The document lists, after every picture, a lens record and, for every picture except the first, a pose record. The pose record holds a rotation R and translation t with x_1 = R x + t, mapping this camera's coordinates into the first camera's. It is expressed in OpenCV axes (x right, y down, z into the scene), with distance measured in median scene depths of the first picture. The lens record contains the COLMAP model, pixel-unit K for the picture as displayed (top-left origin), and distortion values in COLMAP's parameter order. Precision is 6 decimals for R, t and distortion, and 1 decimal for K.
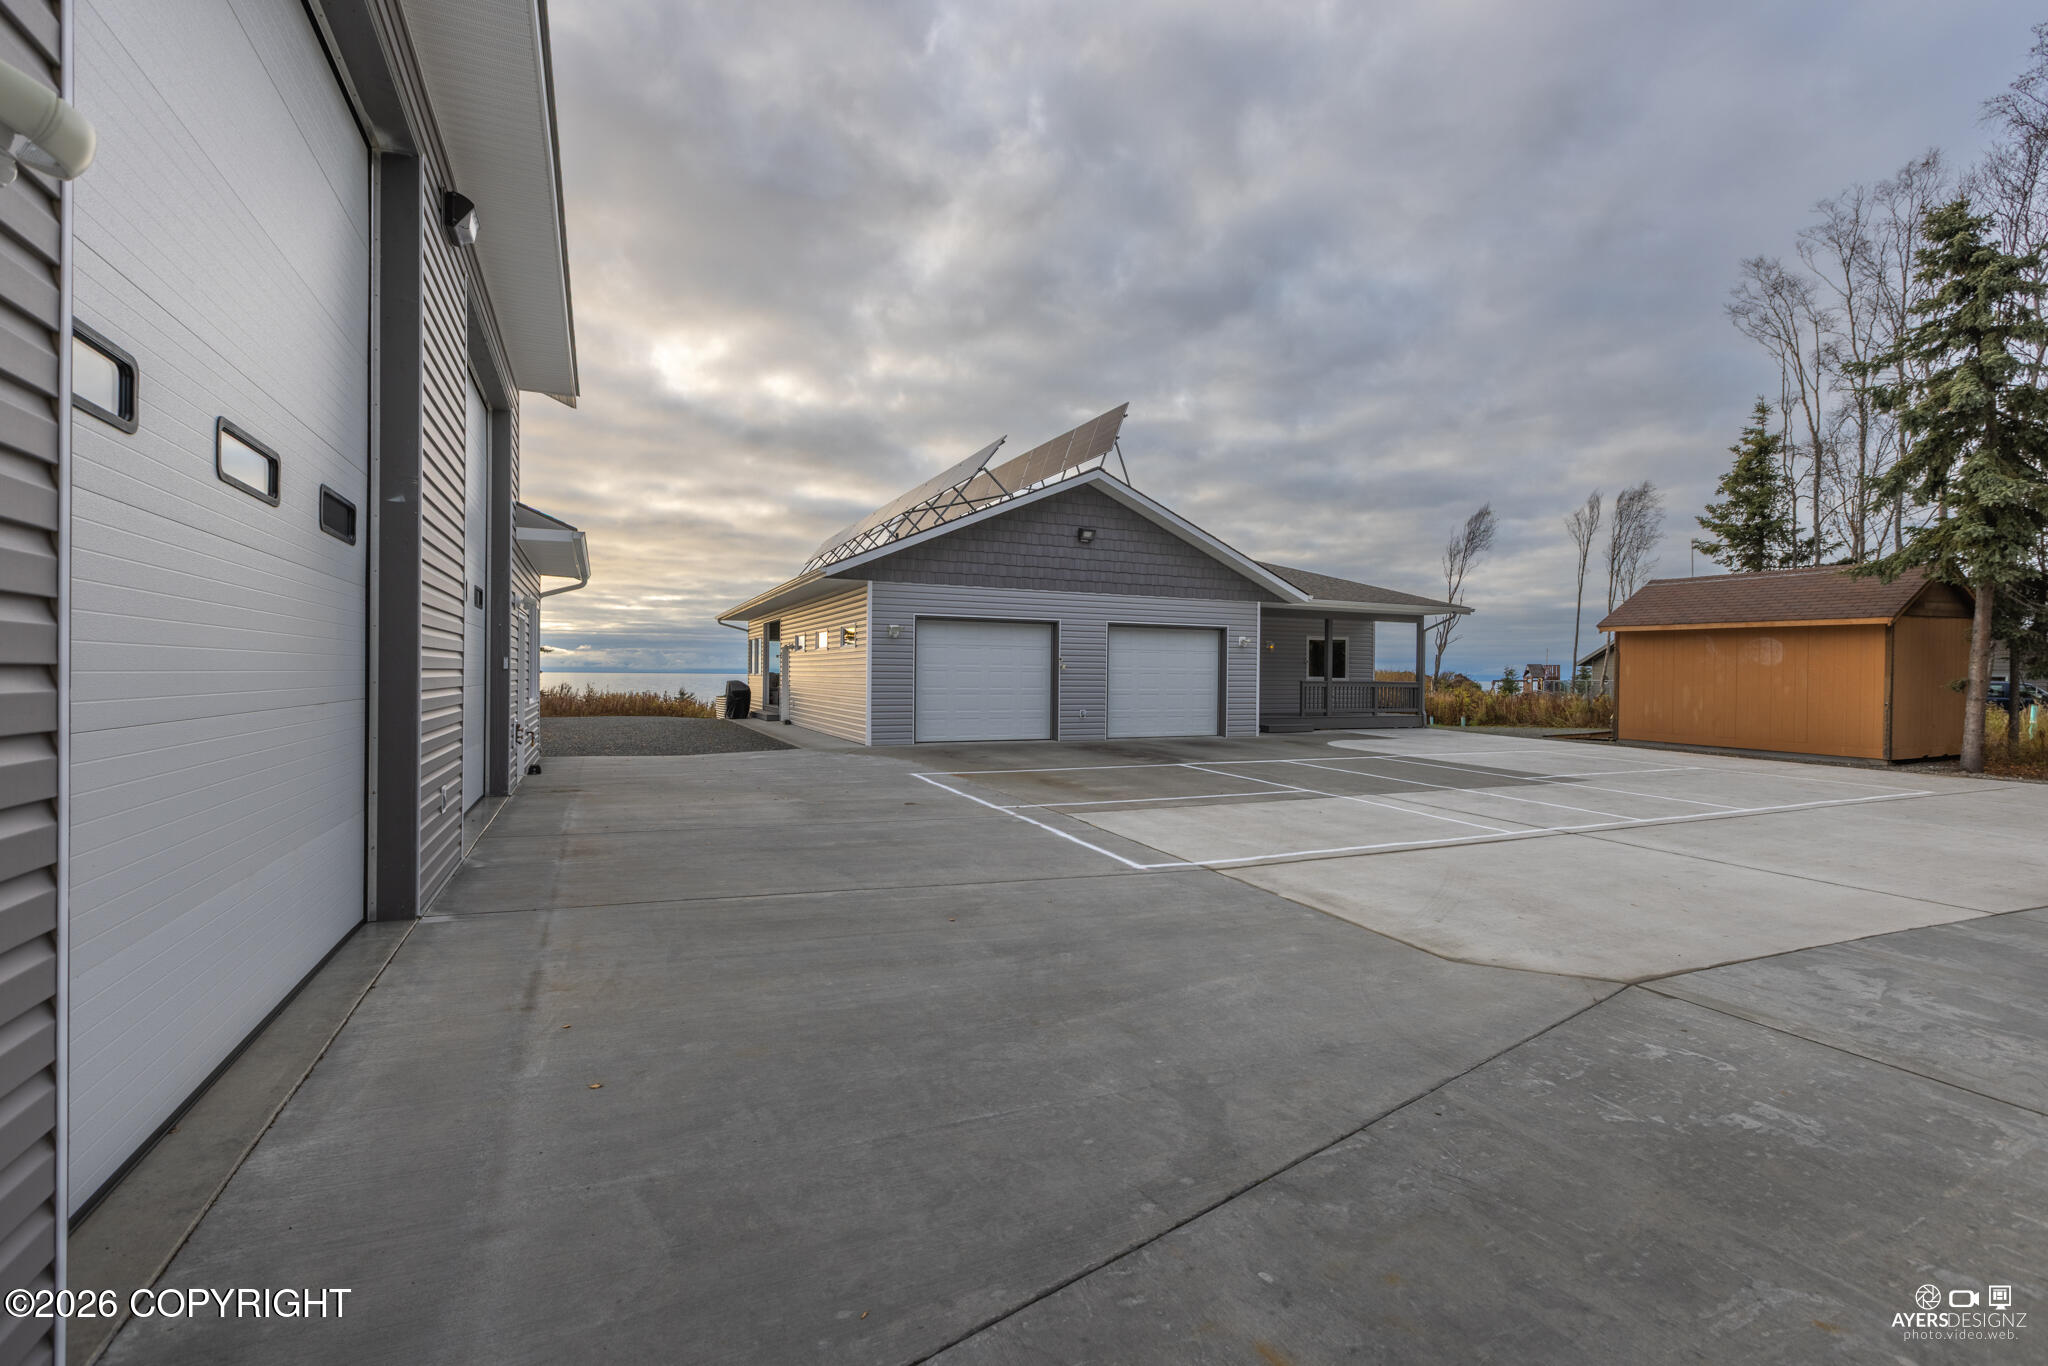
lens RADIAL K [[915.2, 0, 1020.0], [0, 915.2, 675.6], [0, 0, 1]] dist [-0.001779, 0.000182]
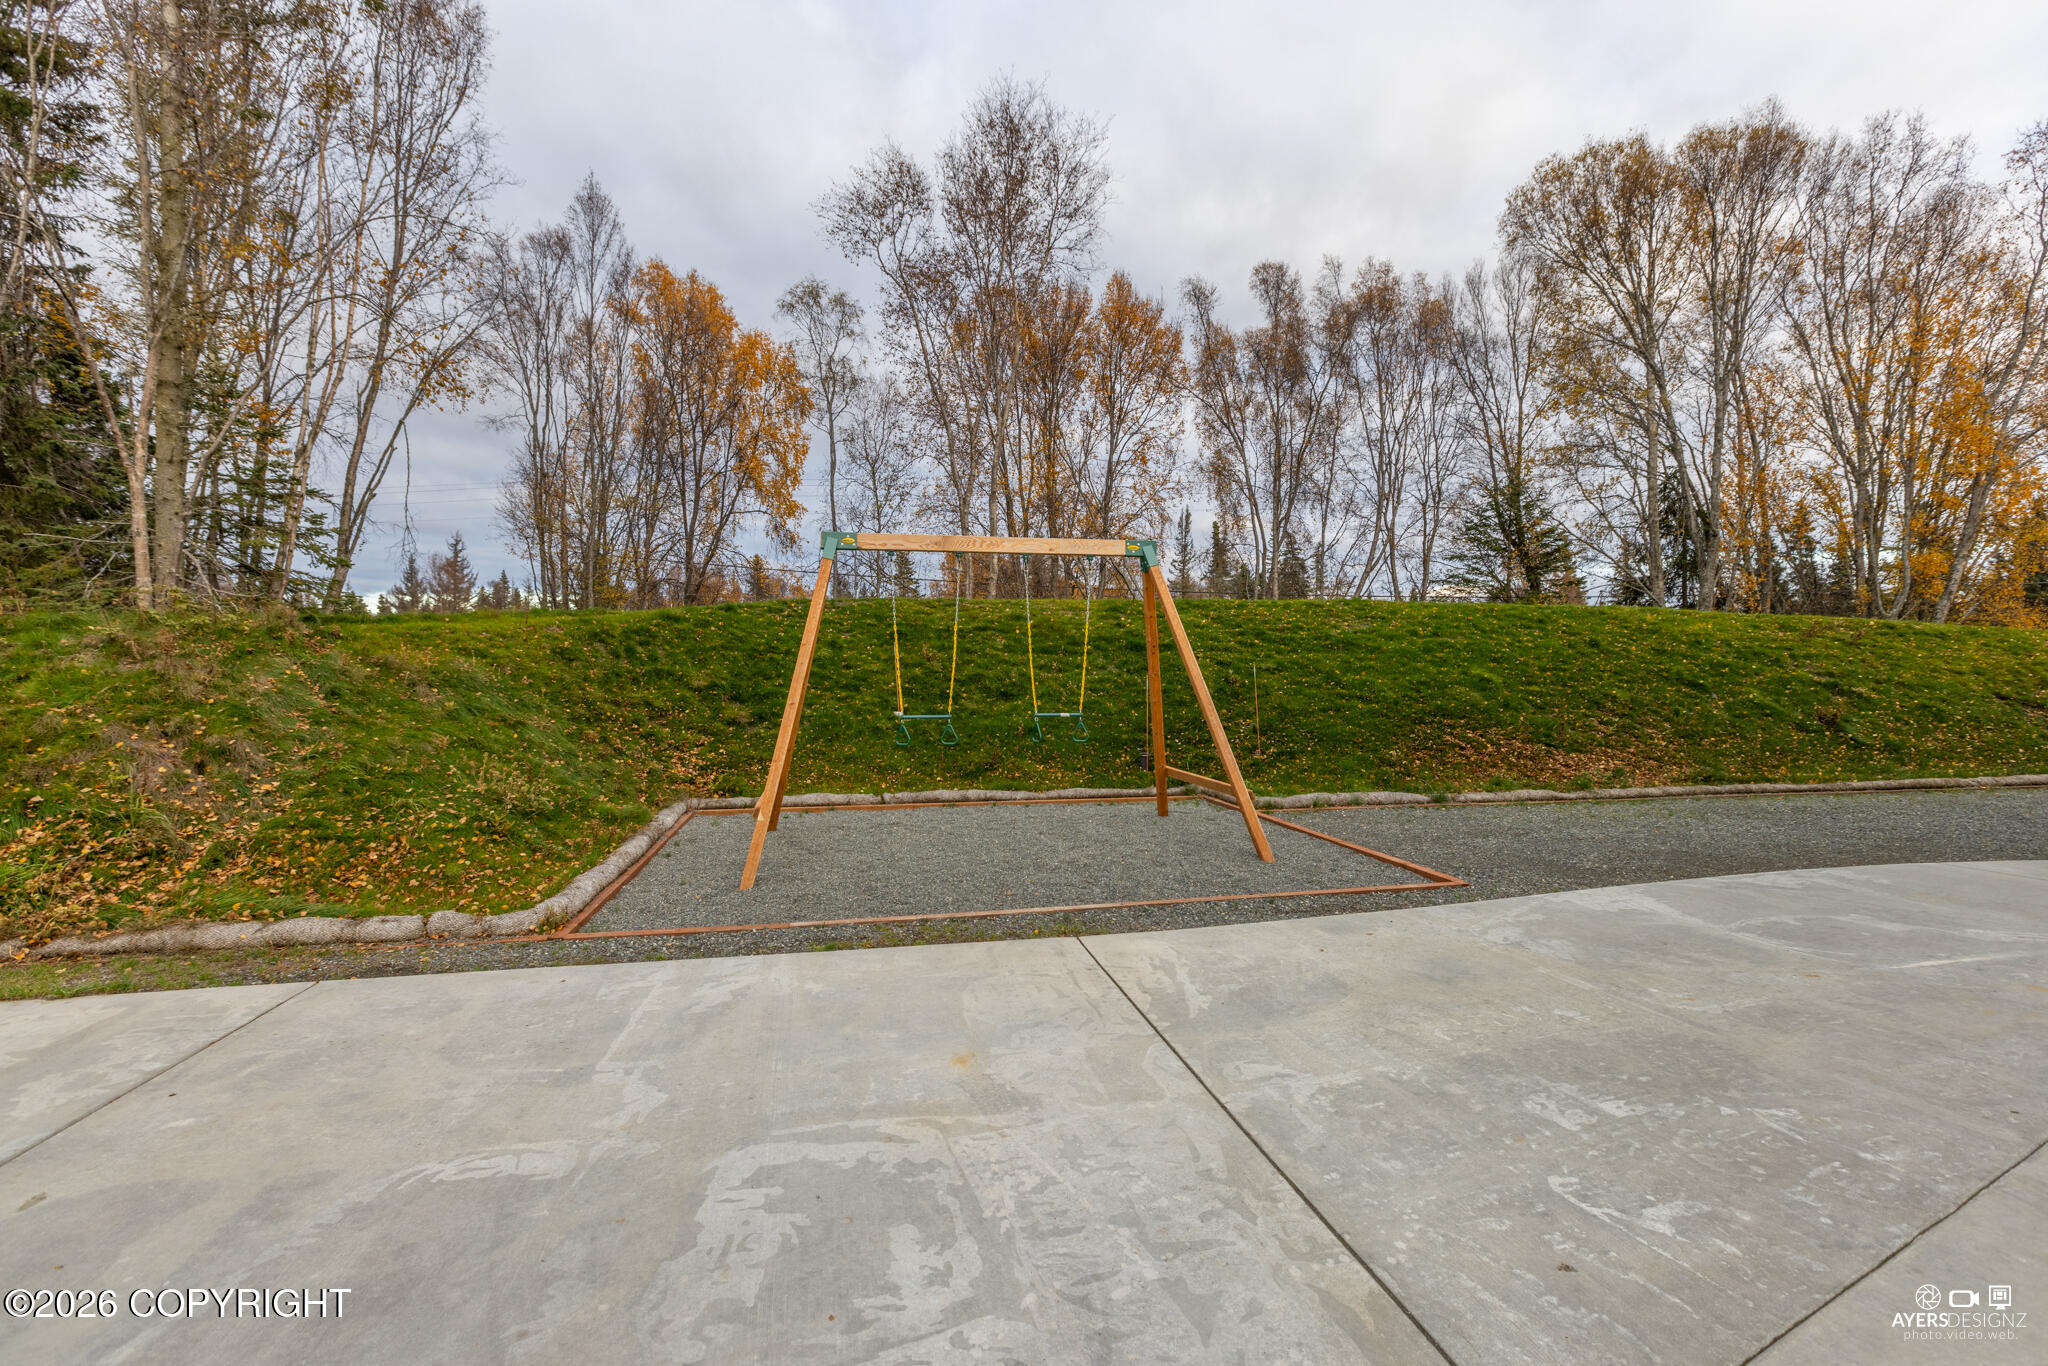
lens RADIAL K [[915.2, 0, 1020.0], [0, 915.2, 675.6], [0, 0, 1]] dist [-0.001779, 0.000182]
pose [[-0.973242, -0.024100, 0.228516, 1.092703], [-0.019929, 0.999590, 0.020546, 0.039861], [-0.228917, 0.015442, -0.973323, 1.882053]]
